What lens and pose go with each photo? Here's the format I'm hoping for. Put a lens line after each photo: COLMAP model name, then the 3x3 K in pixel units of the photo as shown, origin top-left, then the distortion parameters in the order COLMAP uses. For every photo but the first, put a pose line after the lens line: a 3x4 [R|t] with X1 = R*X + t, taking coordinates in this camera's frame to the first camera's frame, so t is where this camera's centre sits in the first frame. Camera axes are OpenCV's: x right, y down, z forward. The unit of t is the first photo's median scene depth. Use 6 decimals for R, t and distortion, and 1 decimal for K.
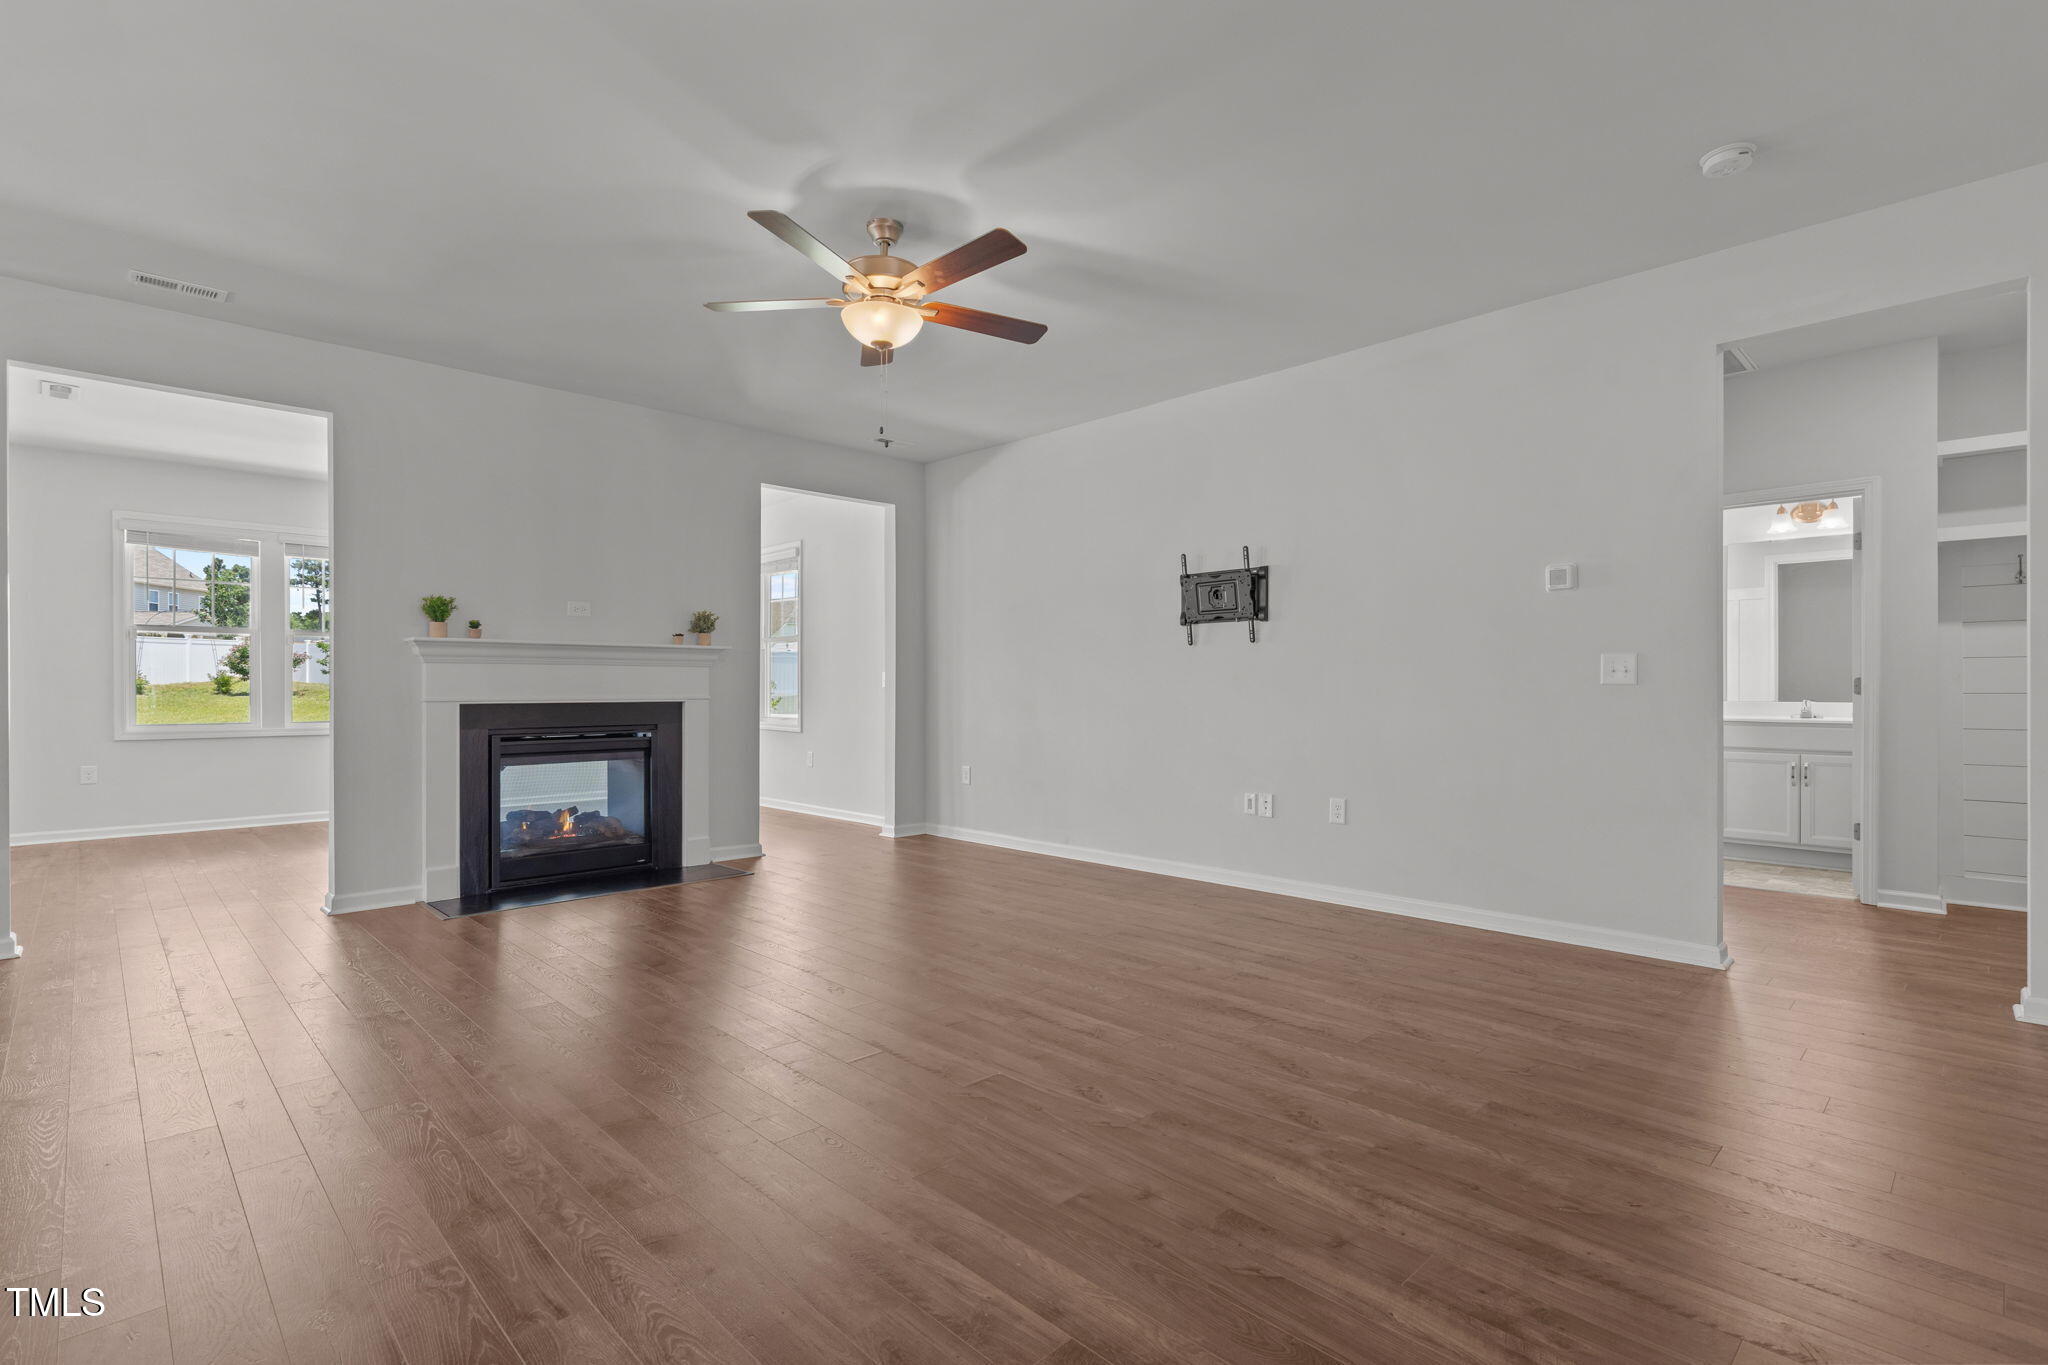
lens RADIAL K [[964.1, 0, 1022.3], [0, 964.1, 693.4], [0, 0, 1]] dist [-0.001343, 0.000768]
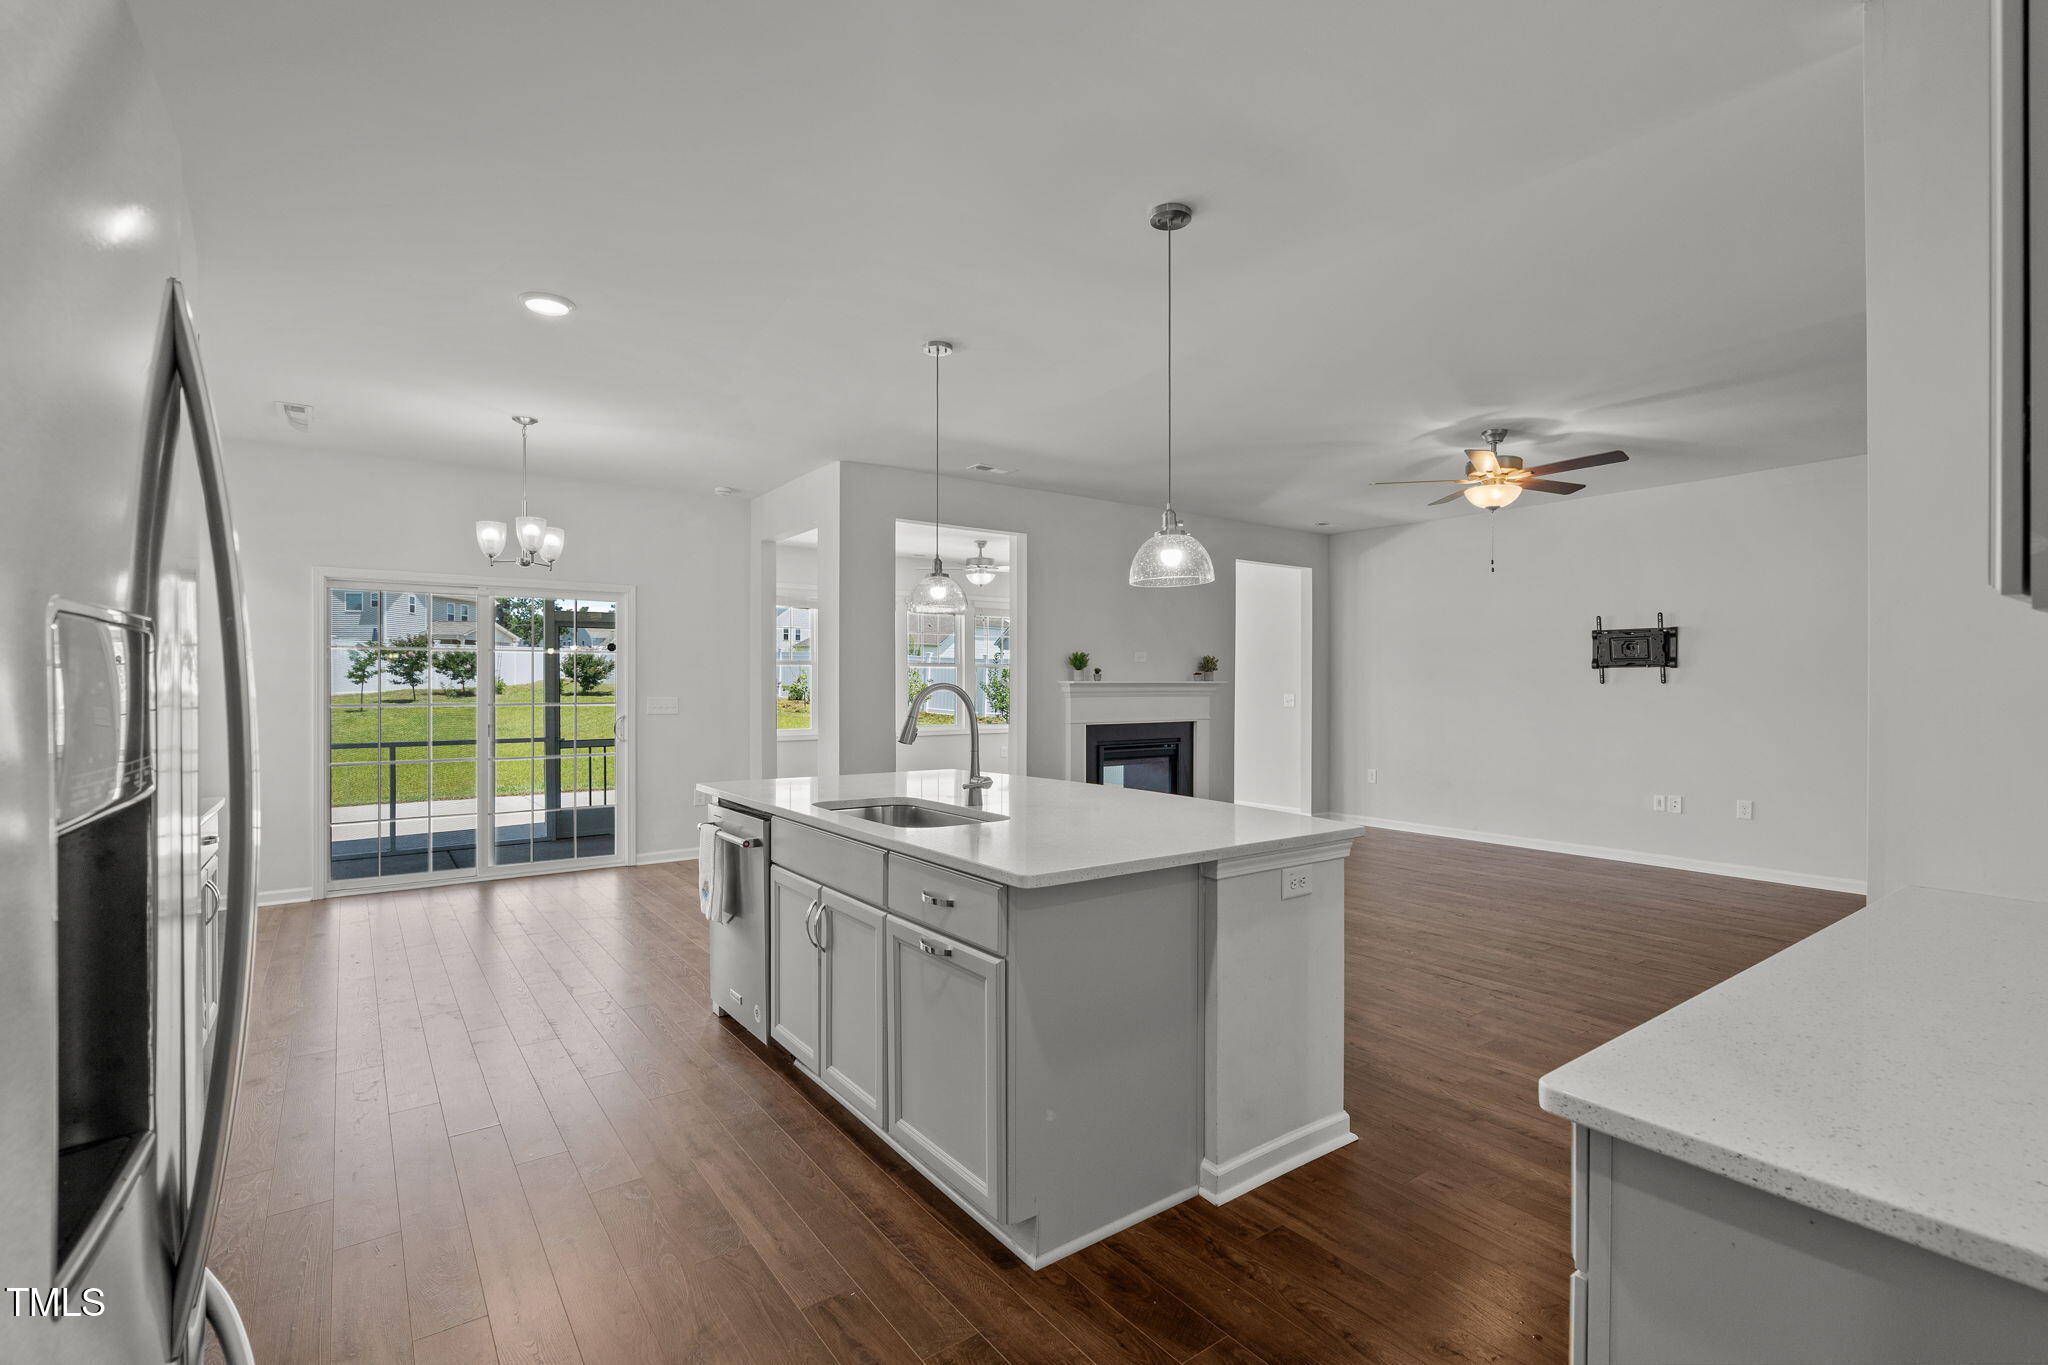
lens RADIAL K [[930.6, 0, 1024.0], [0, 930.6, 682.5], [0, 0, 1]] dist [-0.003172, -0.000558]
pose [[0.990064, 0.001886, -0.140602, -0.450950], [-0.002893, 0.999972, -0.006959, -0.041170], [0.140584, 0.007297, 0.990042, -0.401394]]
